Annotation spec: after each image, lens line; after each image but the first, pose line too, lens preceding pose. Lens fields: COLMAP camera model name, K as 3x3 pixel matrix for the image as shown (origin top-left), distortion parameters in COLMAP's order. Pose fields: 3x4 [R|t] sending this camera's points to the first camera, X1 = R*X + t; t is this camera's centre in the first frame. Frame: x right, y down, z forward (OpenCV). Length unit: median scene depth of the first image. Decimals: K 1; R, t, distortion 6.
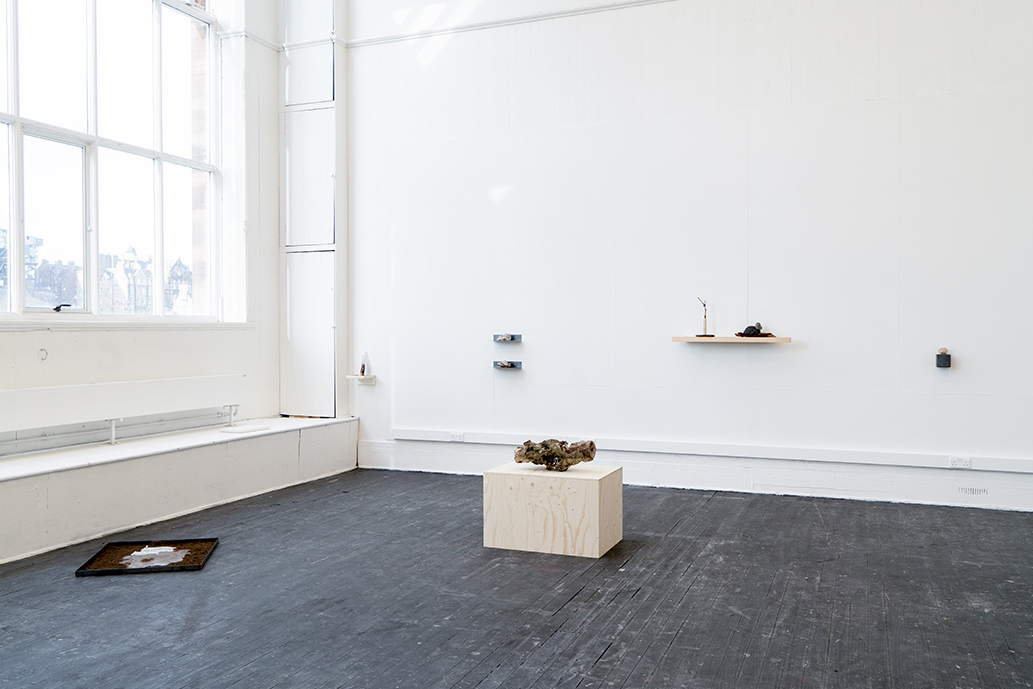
lens RADIAL K [[865.7, 0, 519.4], [0, 865.7, 342.0], [0, 0, 1]] dist [0.013737, 0.000711]
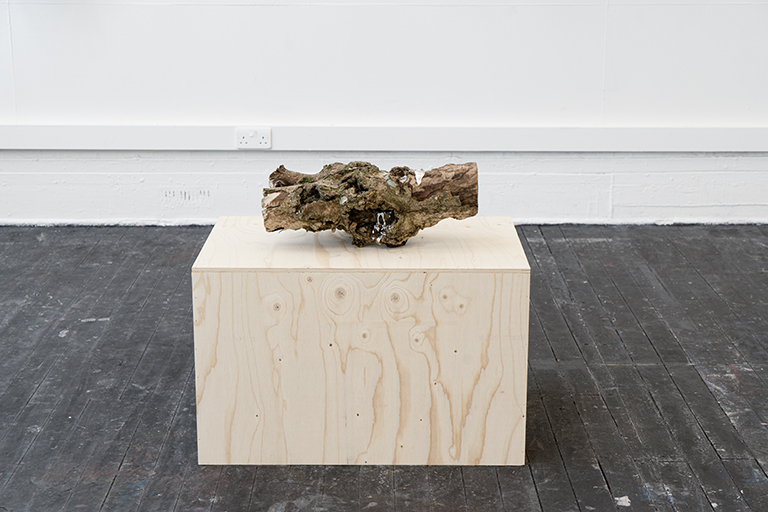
lens RADIAL K [[1412.8, 0, 381.3], [0, 1412.8, 256.9], [0, 0, 1]] dist [0.057495, 0.000000]
pose [[0.927775, -0.090041, 0.362113, -0.180180], [0.002724, 0.972058, 0.234726, 0.009671], [-0.373130, -0.216786, 0.902096, 0.451520]]
